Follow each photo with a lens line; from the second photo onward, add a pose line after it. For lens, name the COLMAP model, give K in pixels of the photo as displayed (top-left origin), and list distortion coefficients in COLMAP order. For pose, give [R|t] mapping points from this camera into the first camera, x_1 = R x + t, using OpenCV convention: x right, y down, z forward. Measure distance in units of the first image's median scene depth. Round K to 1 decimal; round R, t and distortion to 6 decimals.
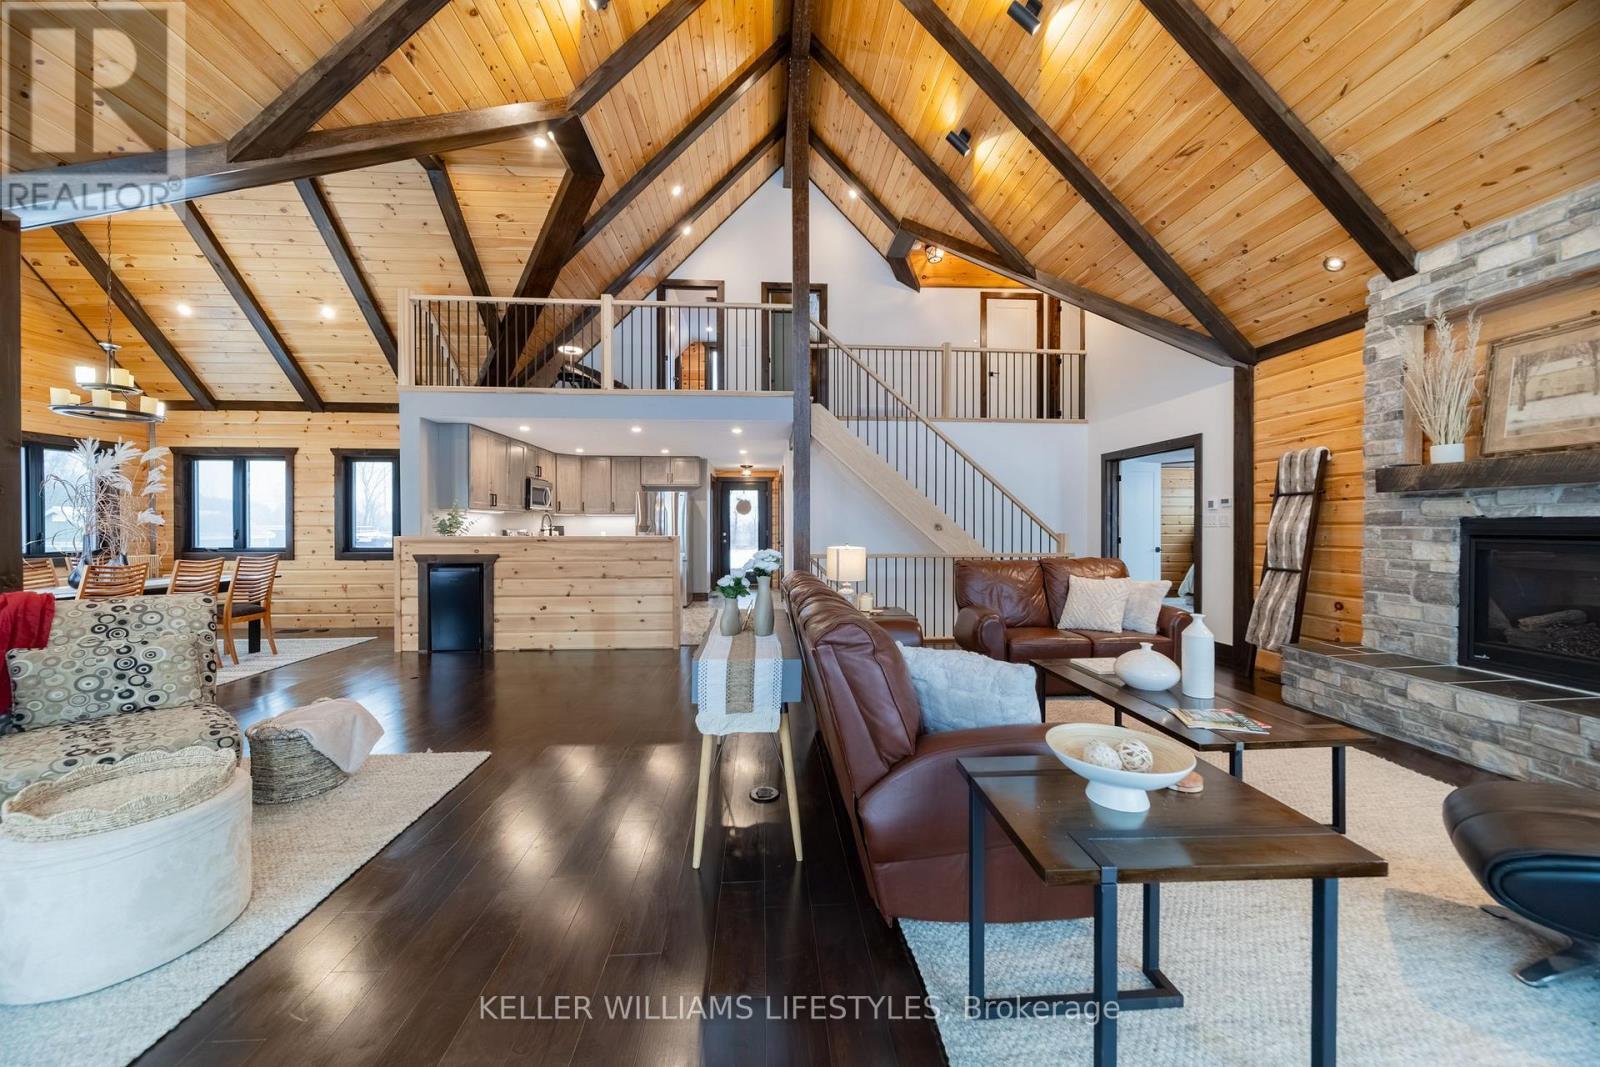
lens RADIAL K [[566.0, 0, 793.9], [0, 566.0, 527.4], [0, 0, 1]] dist [-0.001223, -0.000823]
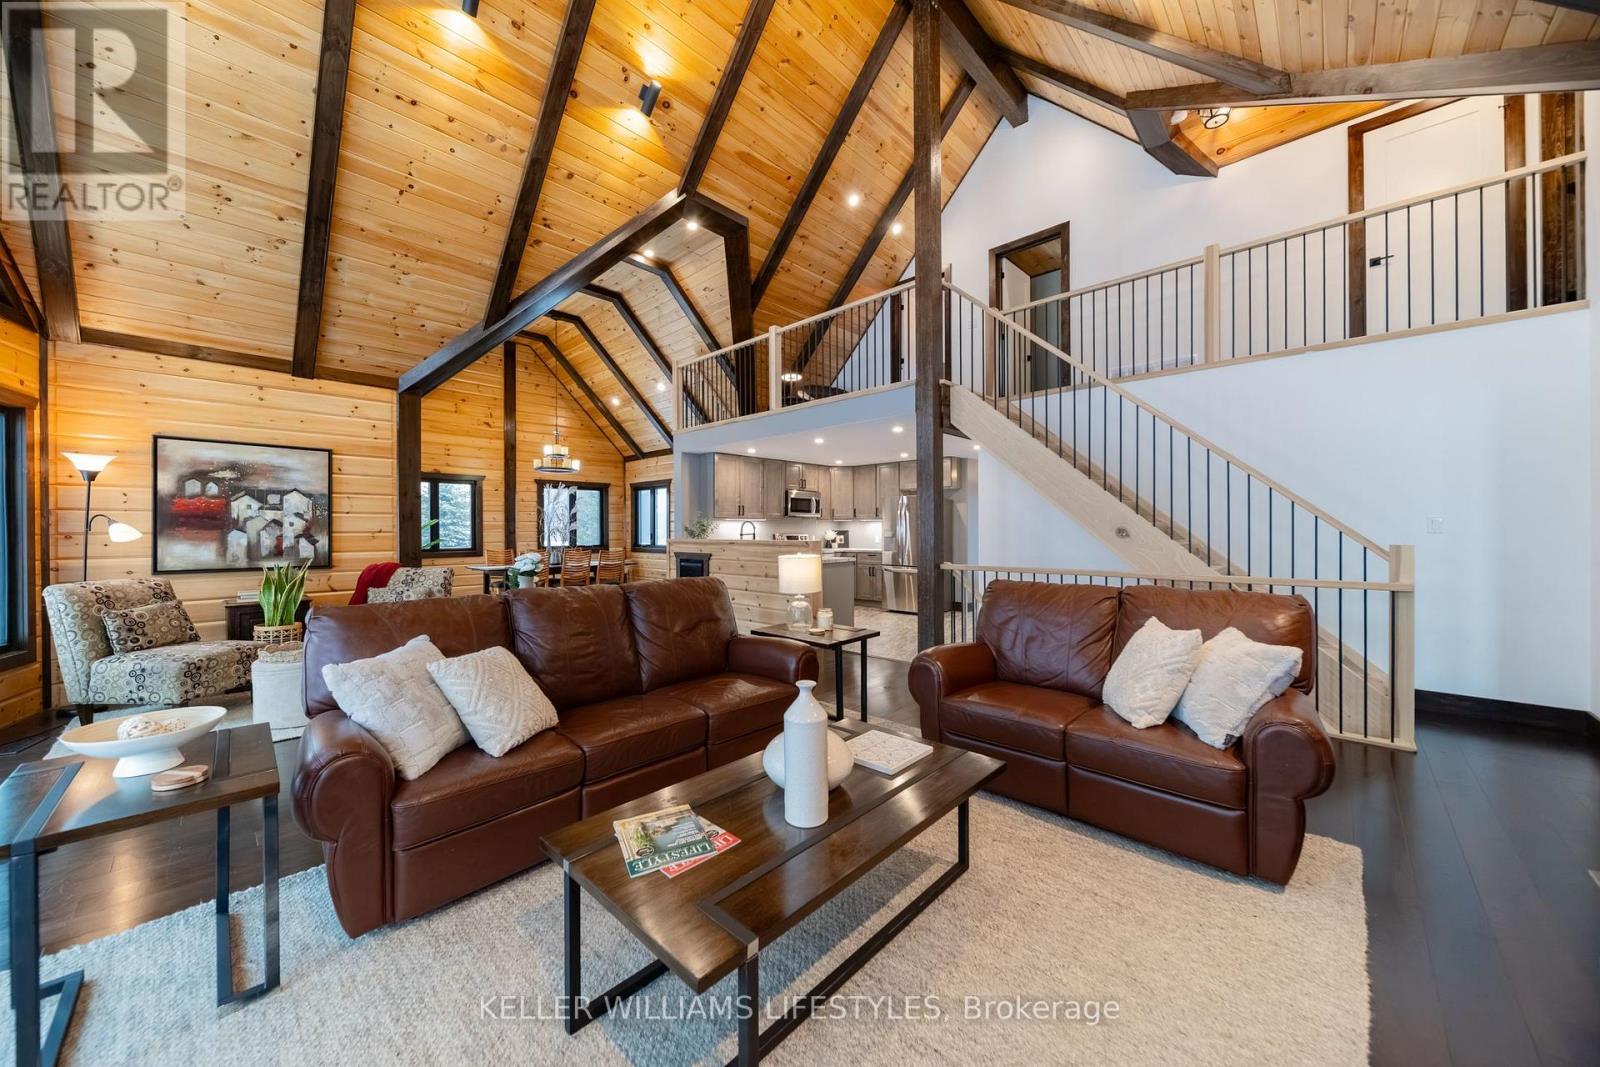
lens RADIAL K [[566.0, 0, 792.5], [0, 566.0, 532.2], [0, 0, 1]] dist [-0.001223, -0.000823]
pose [[0.675669, 0.001126, -0.737204, 0.795985], [0.001075, 0.999996, 0.002512, -0.004850], [0.737204, -0.002490, 0.675665, 0.398603]]
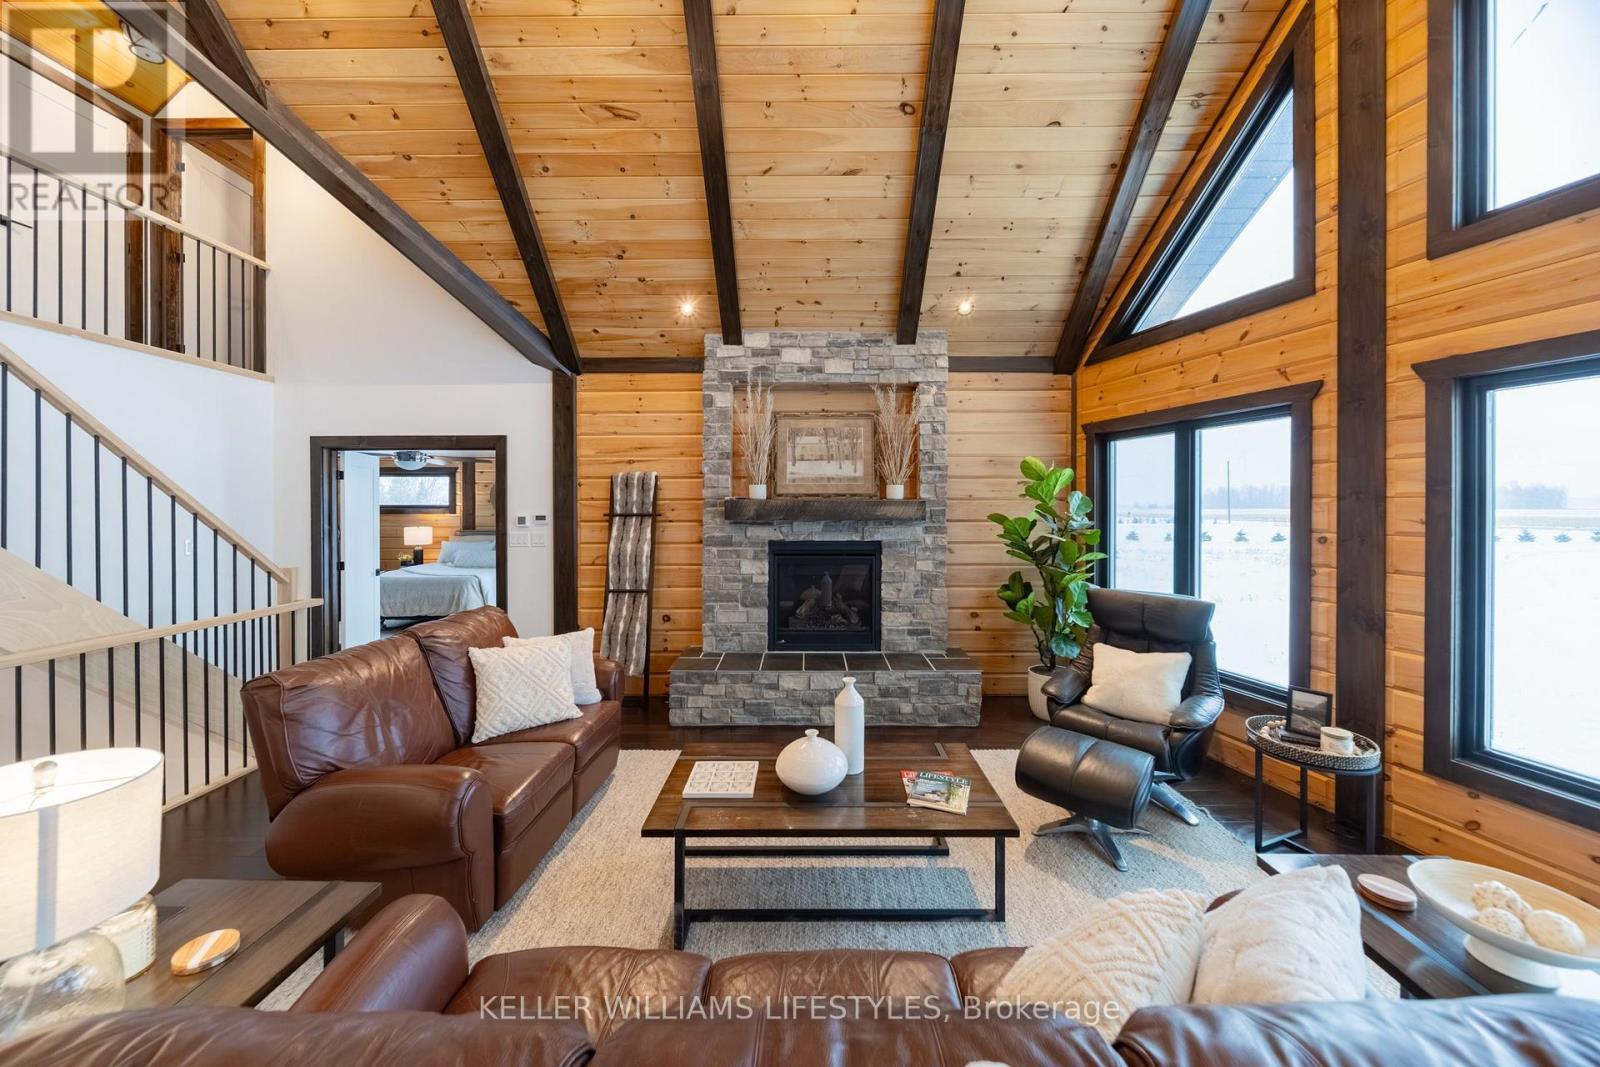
lens RADIAL K [[566.0, 0, 806.2], [0, 566.0, 508.2], [0, 0, 1]] dist [-0.001223, -0.000823]
pose [[0.070814, -0.003405, 0.997484, -0.125241], [0.004272, 0.999986, 0.003111, -0.083274], [-0.997480, 0.004041, 0.070828, 0.696280]]
